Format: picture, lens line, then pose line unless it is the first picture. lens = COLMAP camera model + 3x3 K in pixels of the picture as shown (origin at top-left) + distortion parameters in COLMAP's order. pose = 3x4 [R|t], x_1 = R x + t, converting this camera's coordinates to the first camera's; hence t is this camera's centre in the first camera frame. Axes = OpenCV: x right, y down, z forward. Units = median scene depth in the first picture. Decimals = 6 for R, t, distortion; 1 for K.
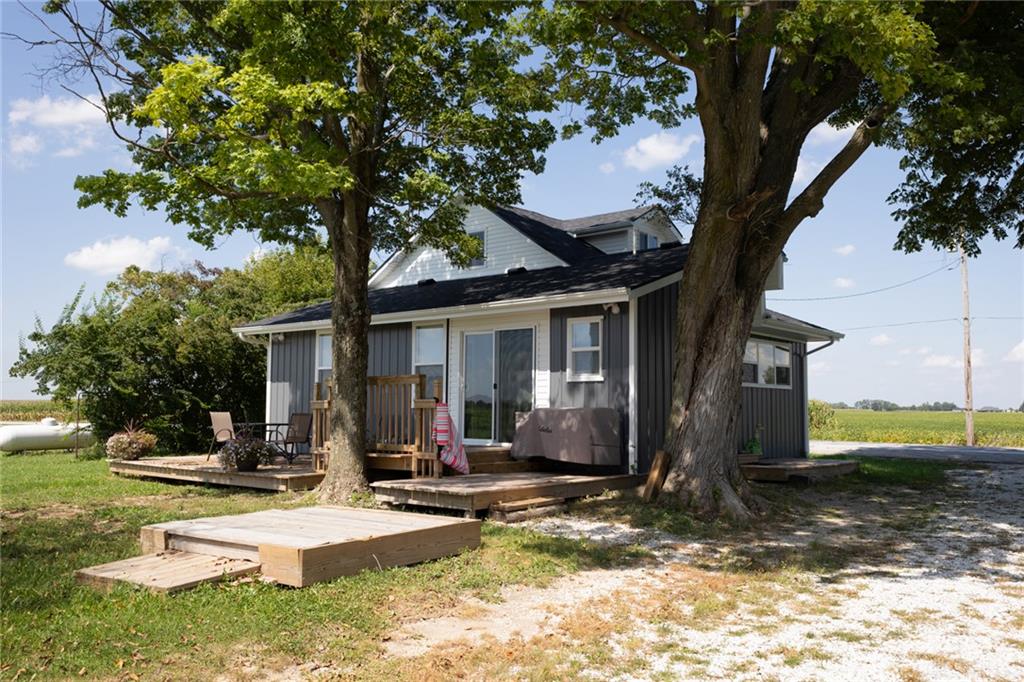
lens RADIAL K [[868.6, 0, 512.3], [0, 868.6, 340.7], [0, 0, 1]] dist [0.002768, 0.000273]
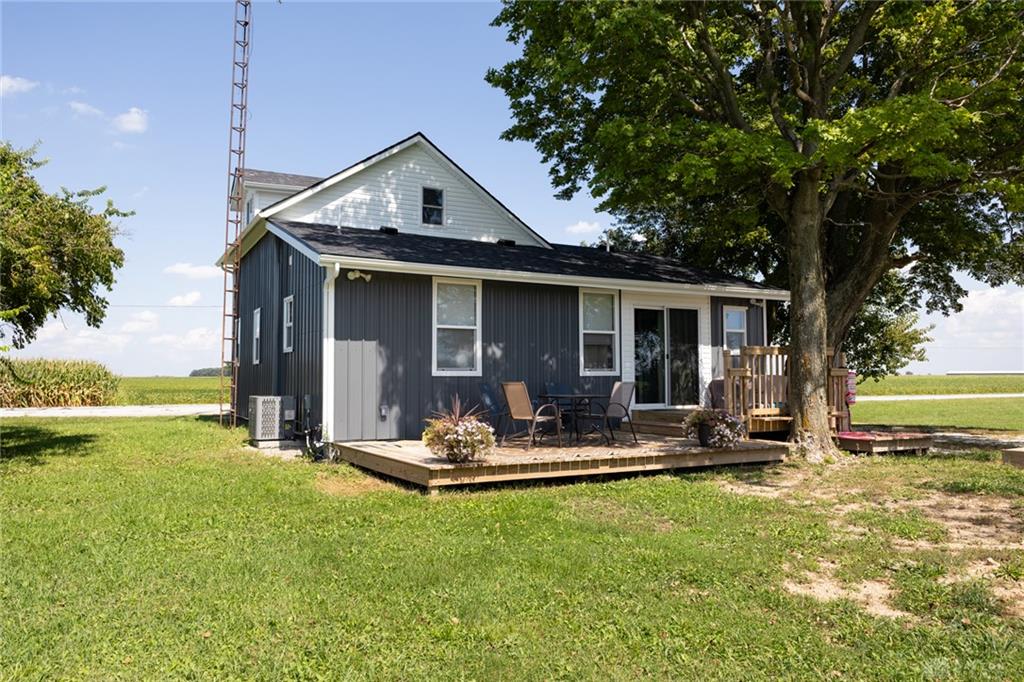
lens RADIAL K [[713.7, 0, 512.6], [0, 713.7, 342.2], [0, 0, 1]] dist [0.006130, 0.001128]
pose [[0.361620, 0.045549, 0.931212, -1.000573], [-0.067122, 0.997486, -0.022725, 0.071117], [-0.929906, -0.054287, 0.363768, 0.887707]]
